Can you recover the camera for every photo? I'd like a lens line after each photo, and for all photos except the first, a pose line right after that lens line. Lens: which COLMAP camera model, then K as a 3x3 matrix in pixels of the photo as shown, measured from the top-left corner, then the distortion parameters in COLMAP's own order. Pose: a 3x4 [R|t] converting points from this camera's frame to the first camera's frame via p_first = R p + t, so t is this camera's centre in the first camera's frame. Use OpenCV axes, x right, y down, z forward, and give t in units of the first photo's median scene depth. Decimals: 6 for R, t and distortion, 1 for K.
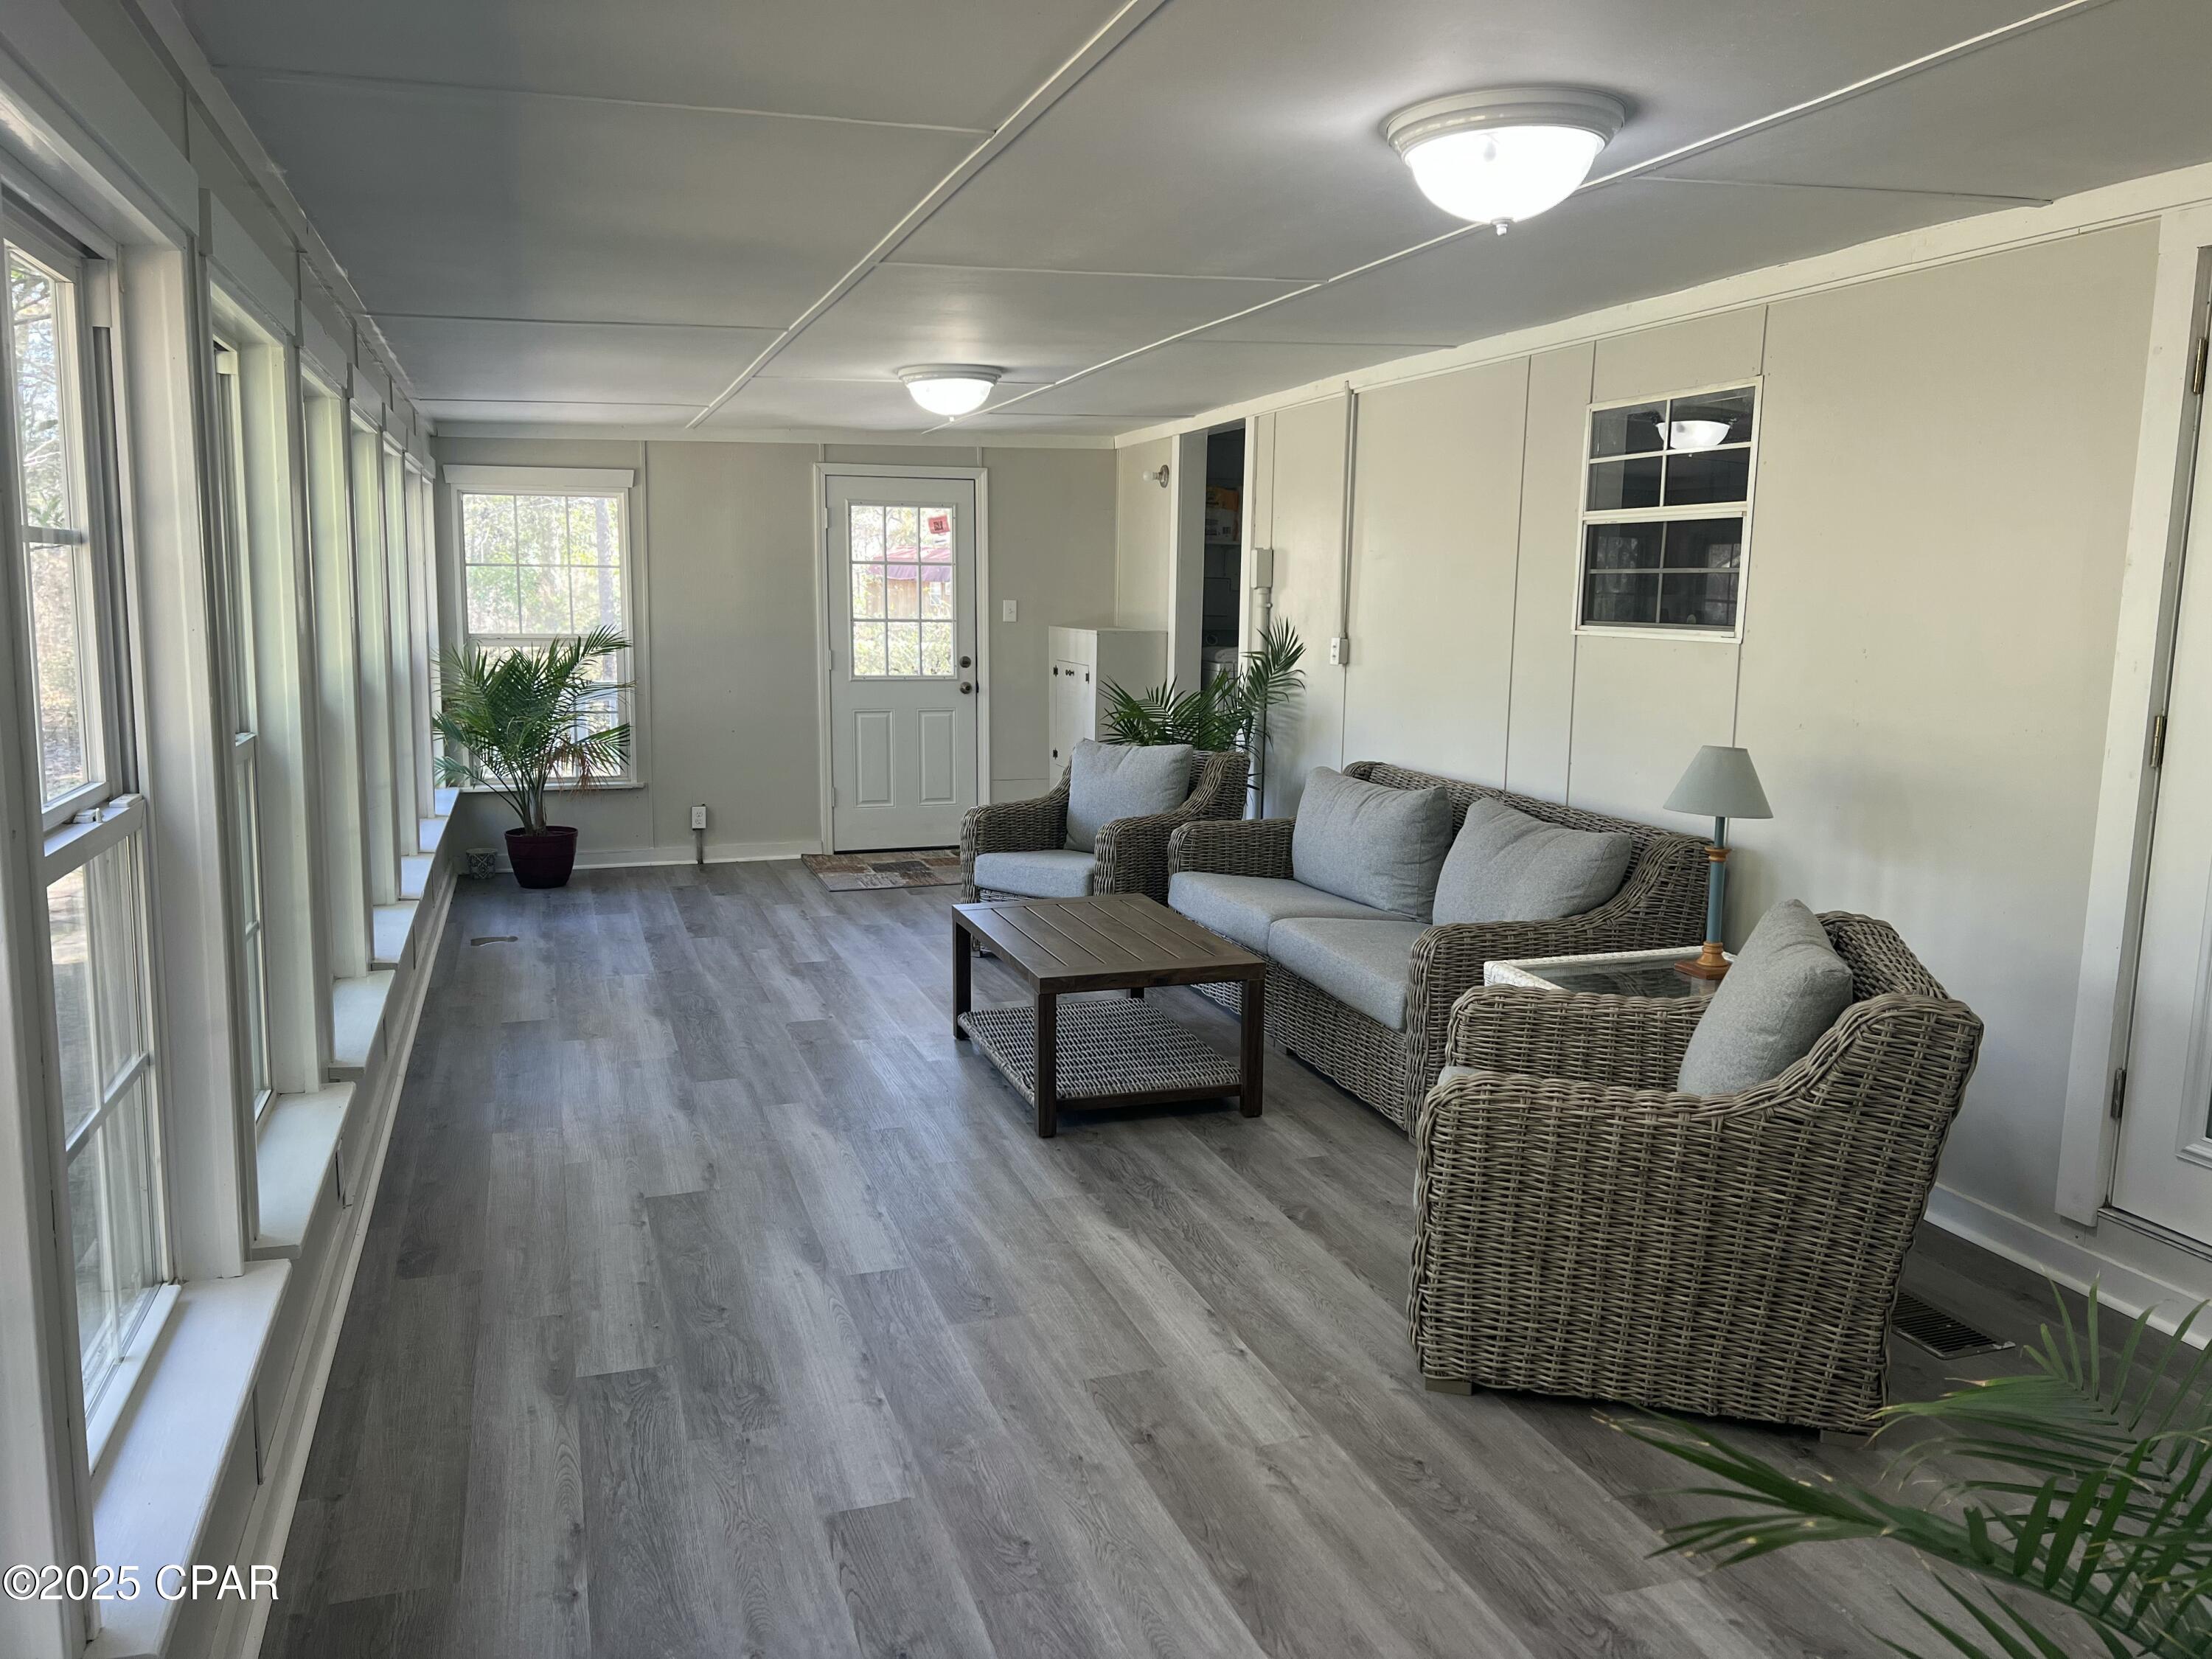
lens RADIAL K [[1663.4, 0, 1106.0], [0, 1663.4, 829.5], [0, 0, 1]] dist [0.110346, -0.174605]
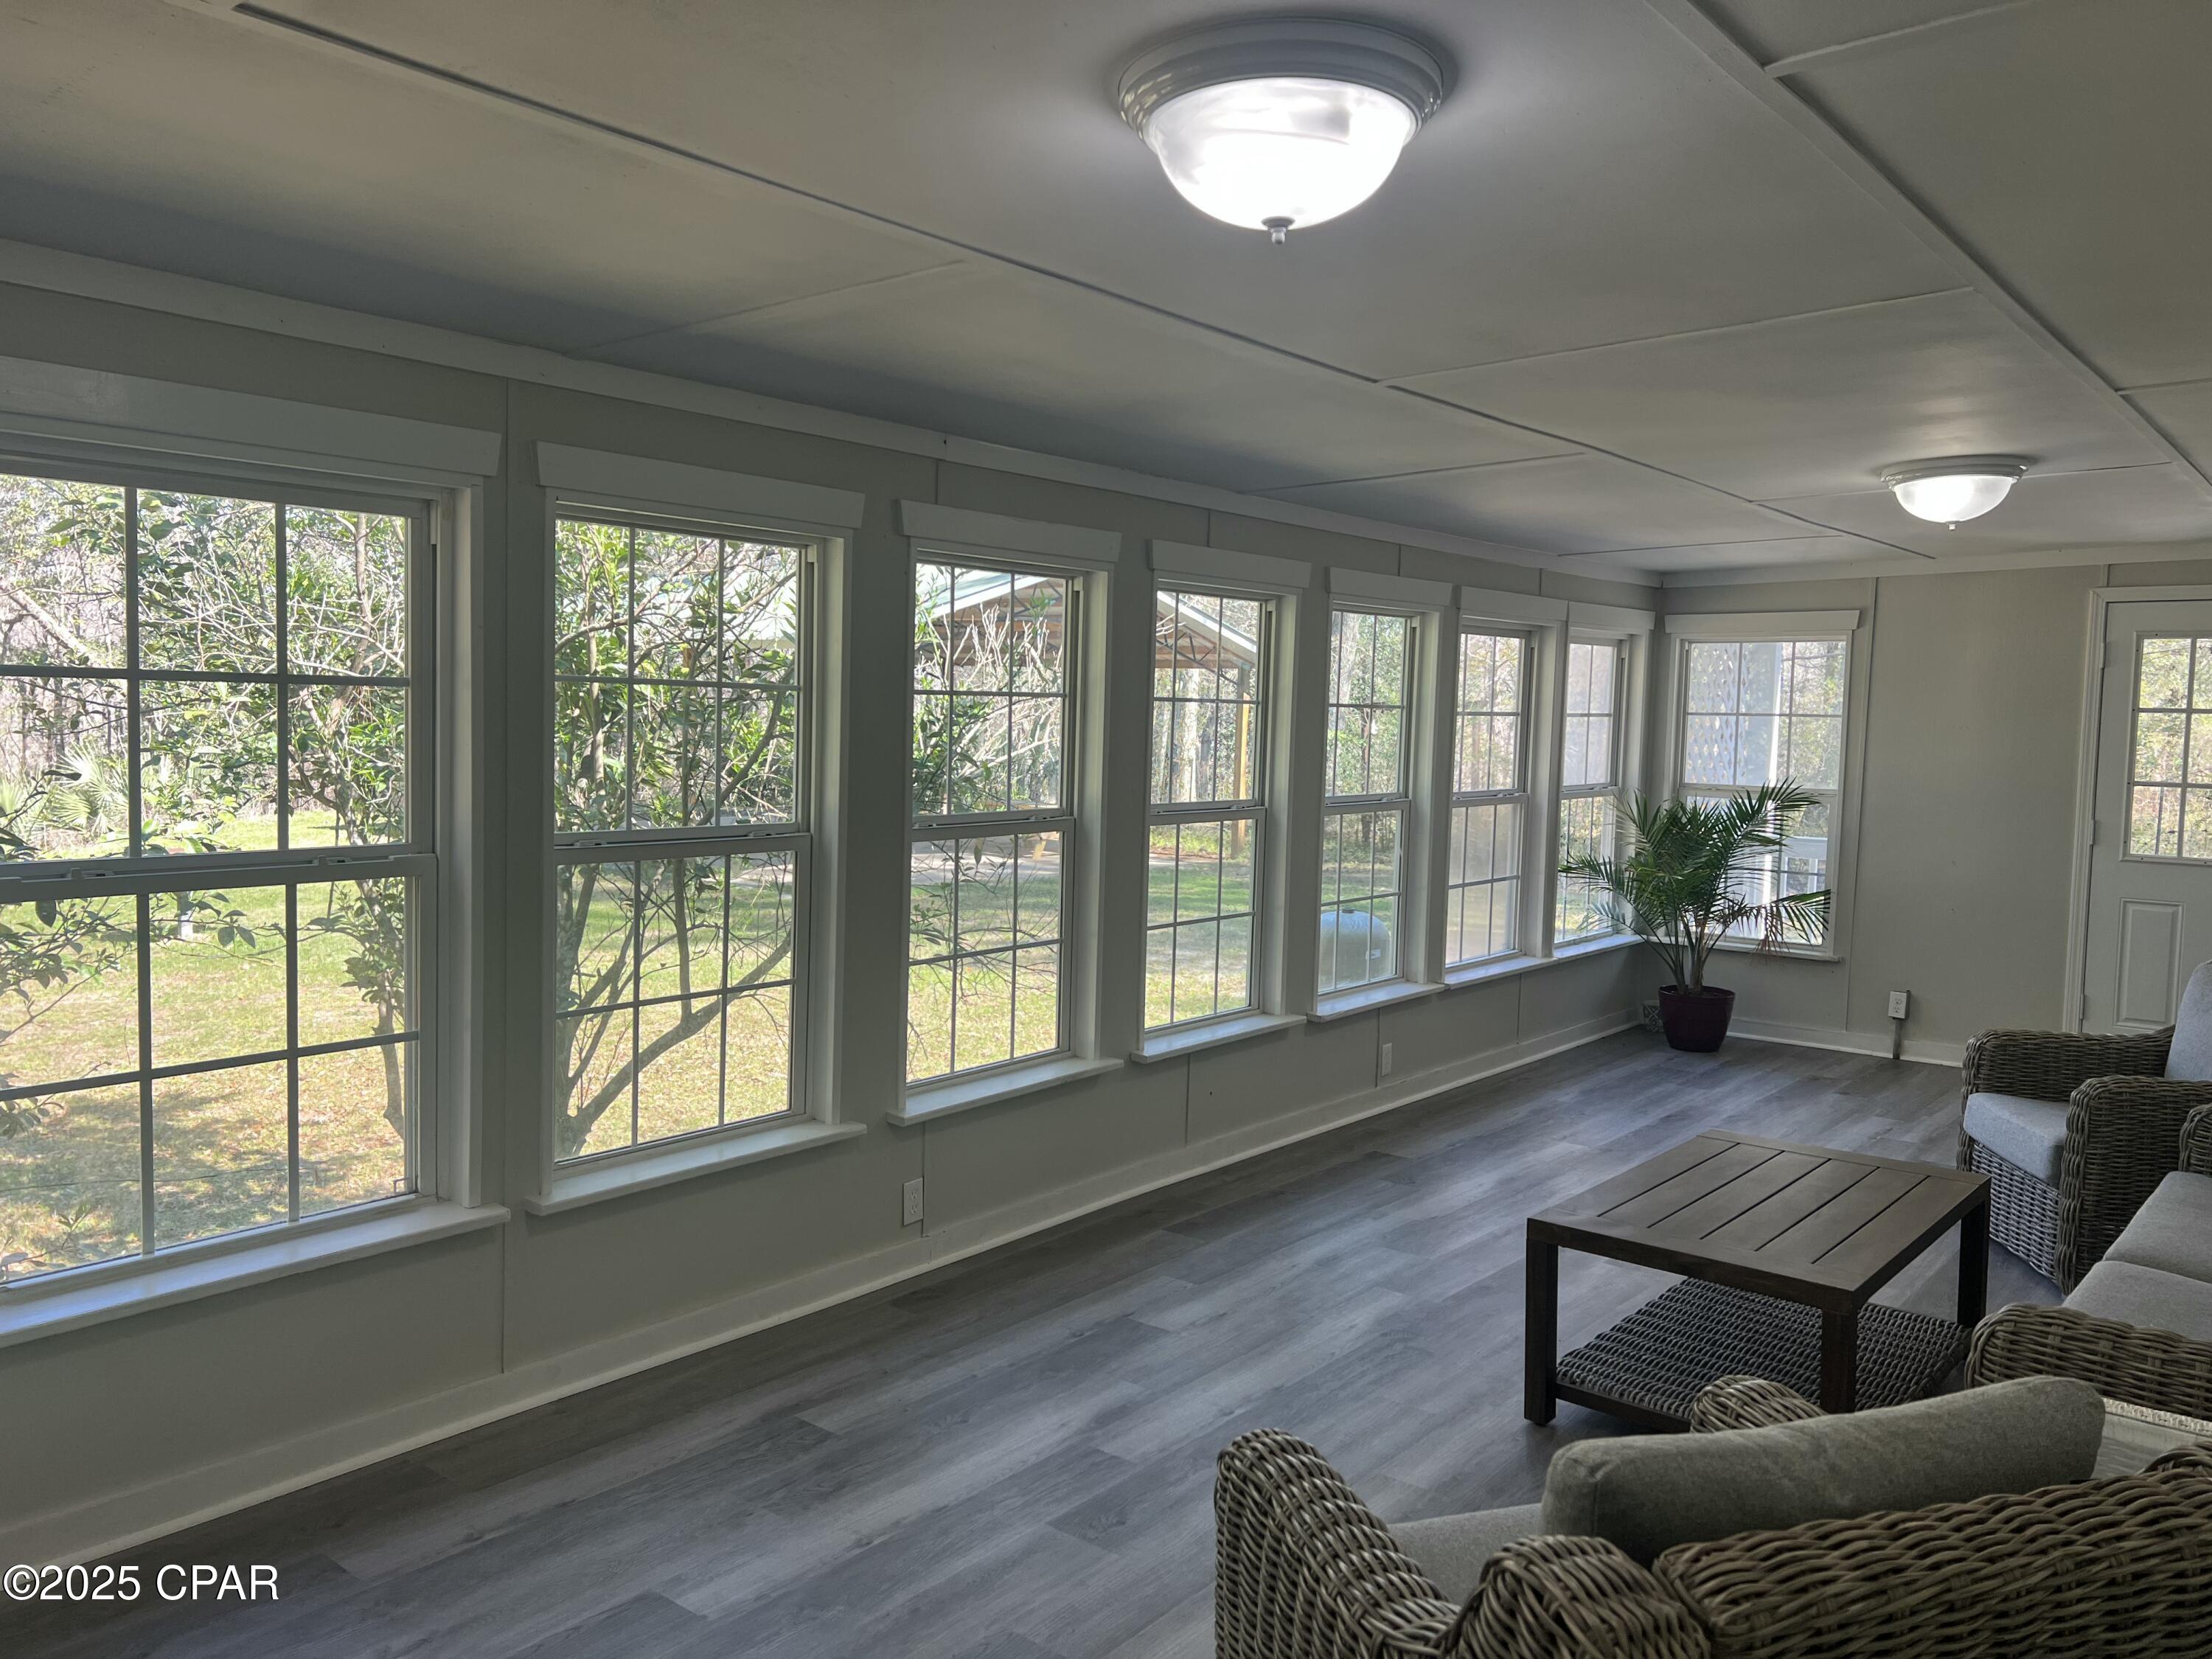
lens RADIAL K [[1663.4, 0, 1106.0], [0, 1663.4, 829.5], [0, 0, 1]] dist [0.110346, -0.174605]
pose [[0.532786, 0.064835, -0.843763, 0.408896], [-0.137826, 0.990396, -0.010927, -0.046914], [0.834951, 0.122114, 0.536605, 0.287902]]
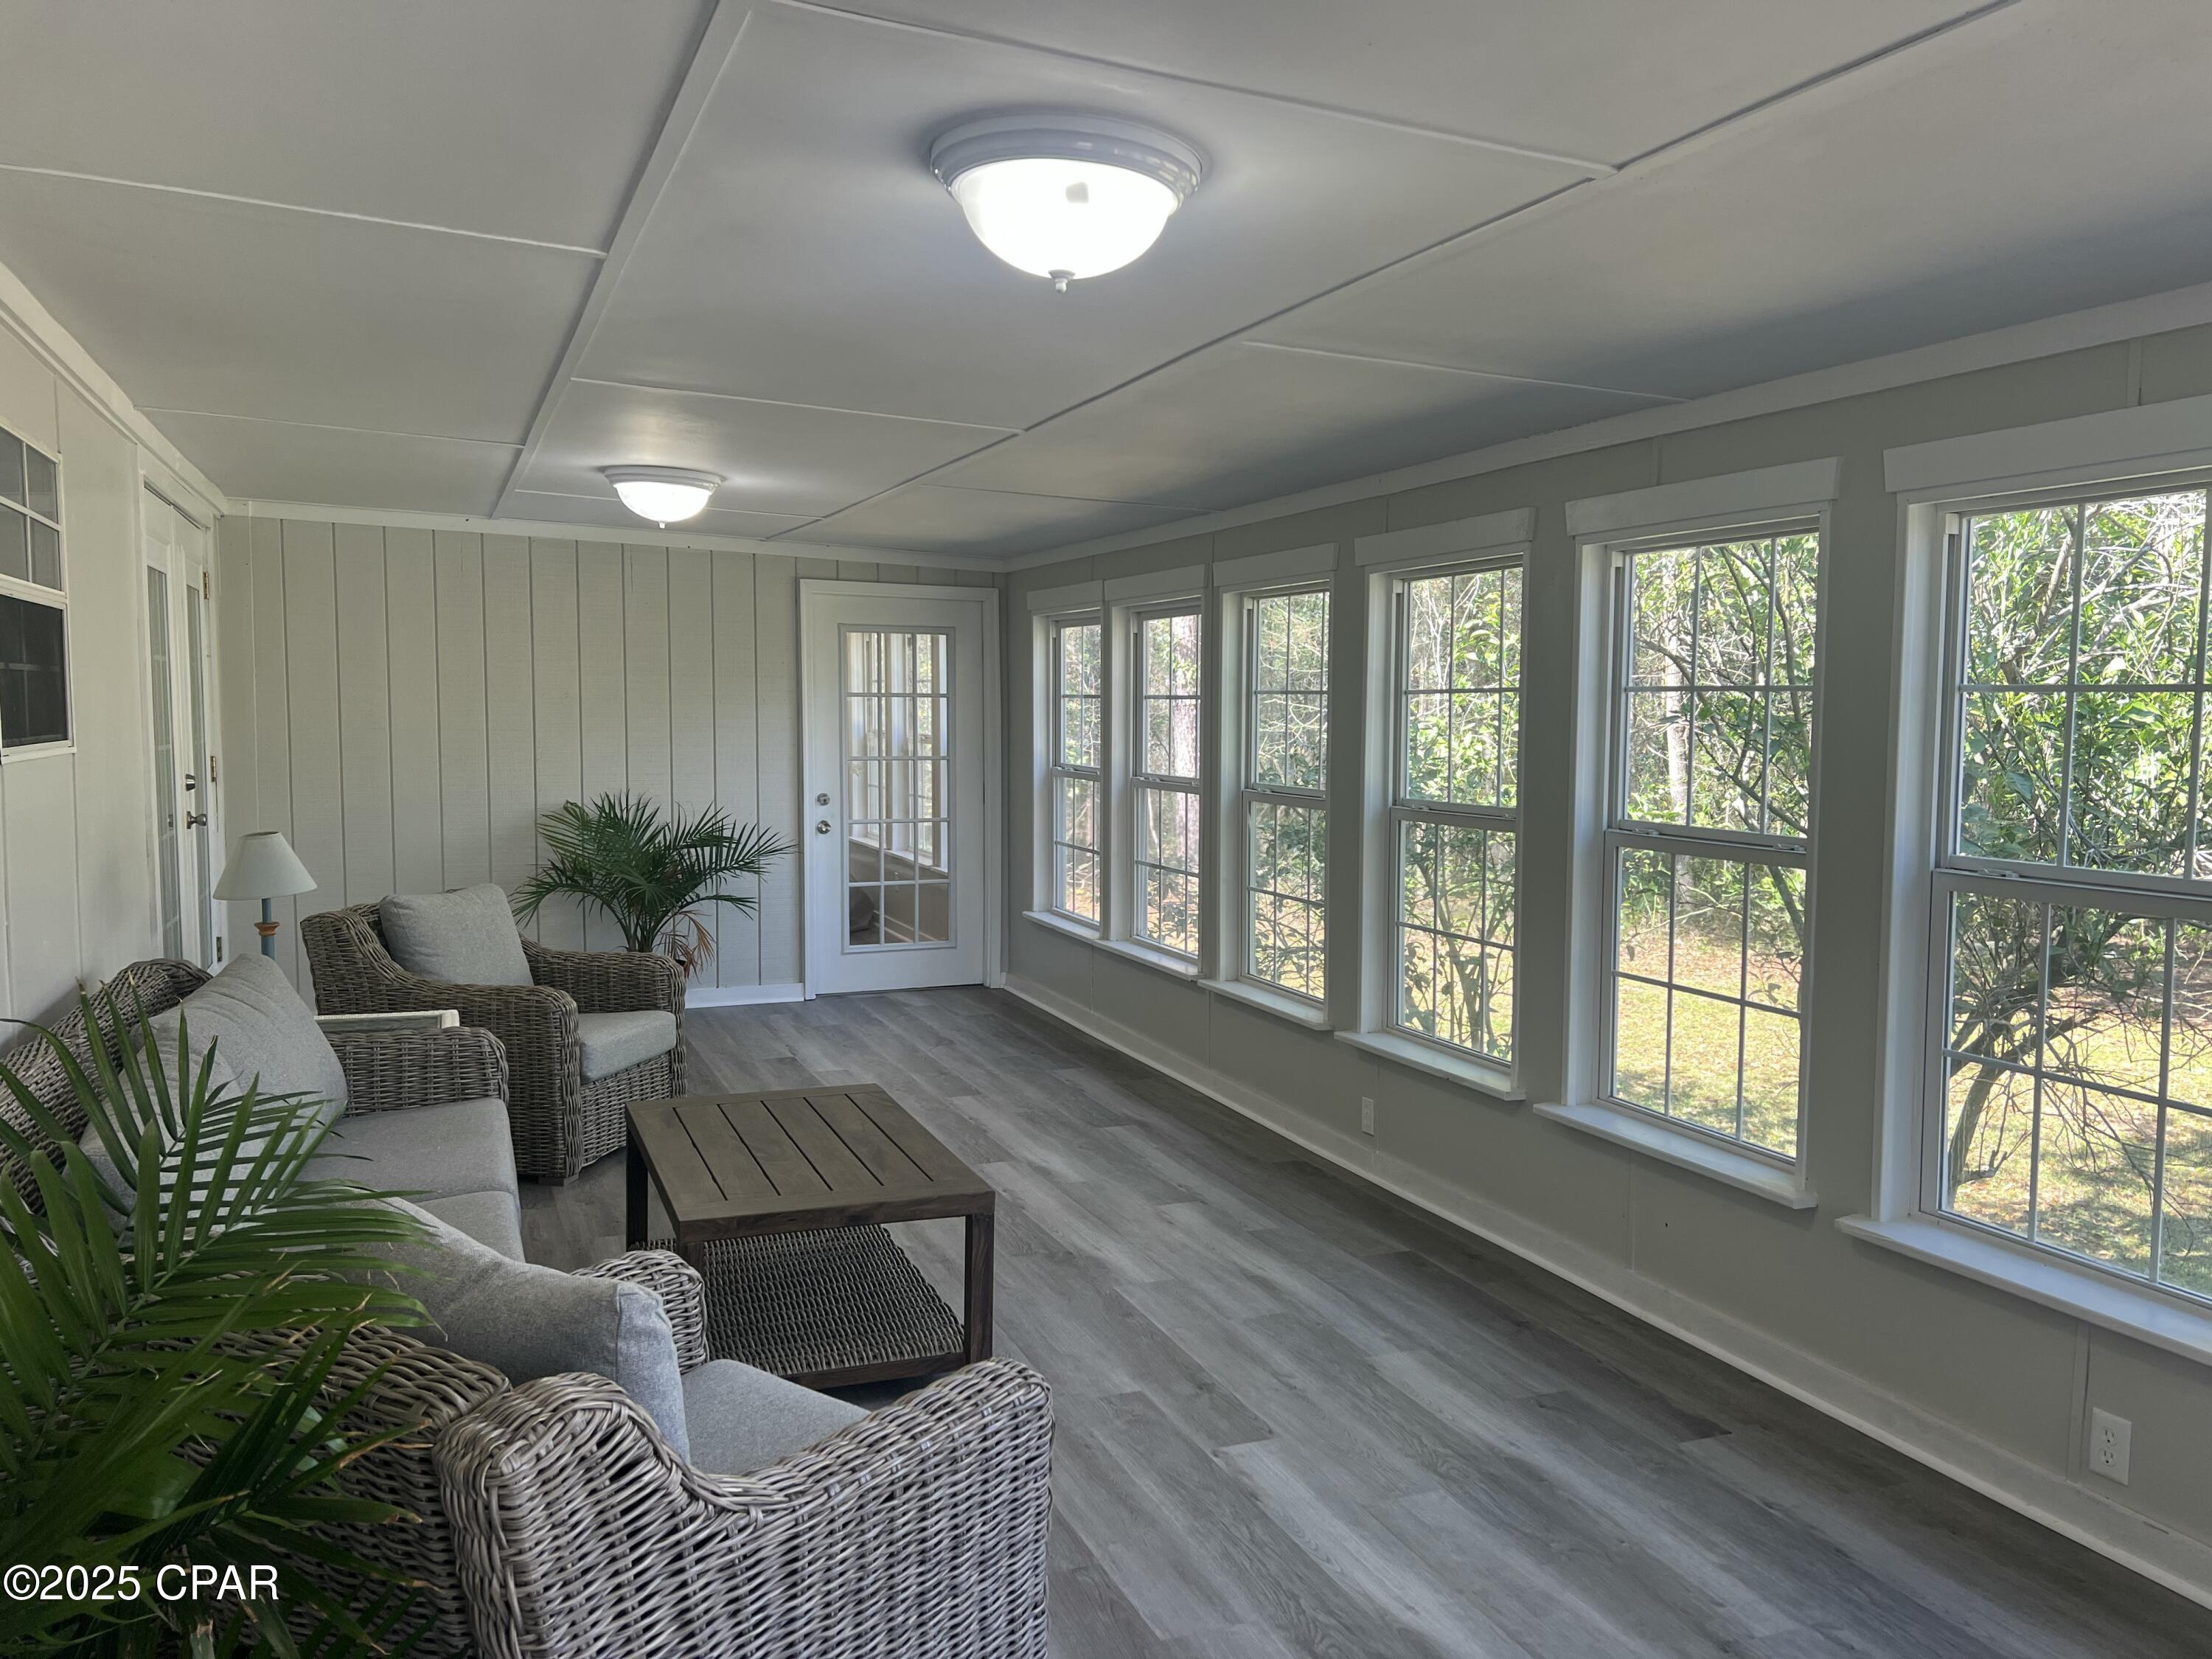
lens RADIAL K [[1663.4, 0, 1106.0], [0, 1663.4, 829.5], [0, 0, 1]] dist [0.110346, -0.174605]
pose [[-0.997717, -0.016044, -0.065598, -0.085724], [-0.029938, 0.975783, 0.216684, -0.229142], [0.060533, 0.218153, -0.974035, 1.543985]]
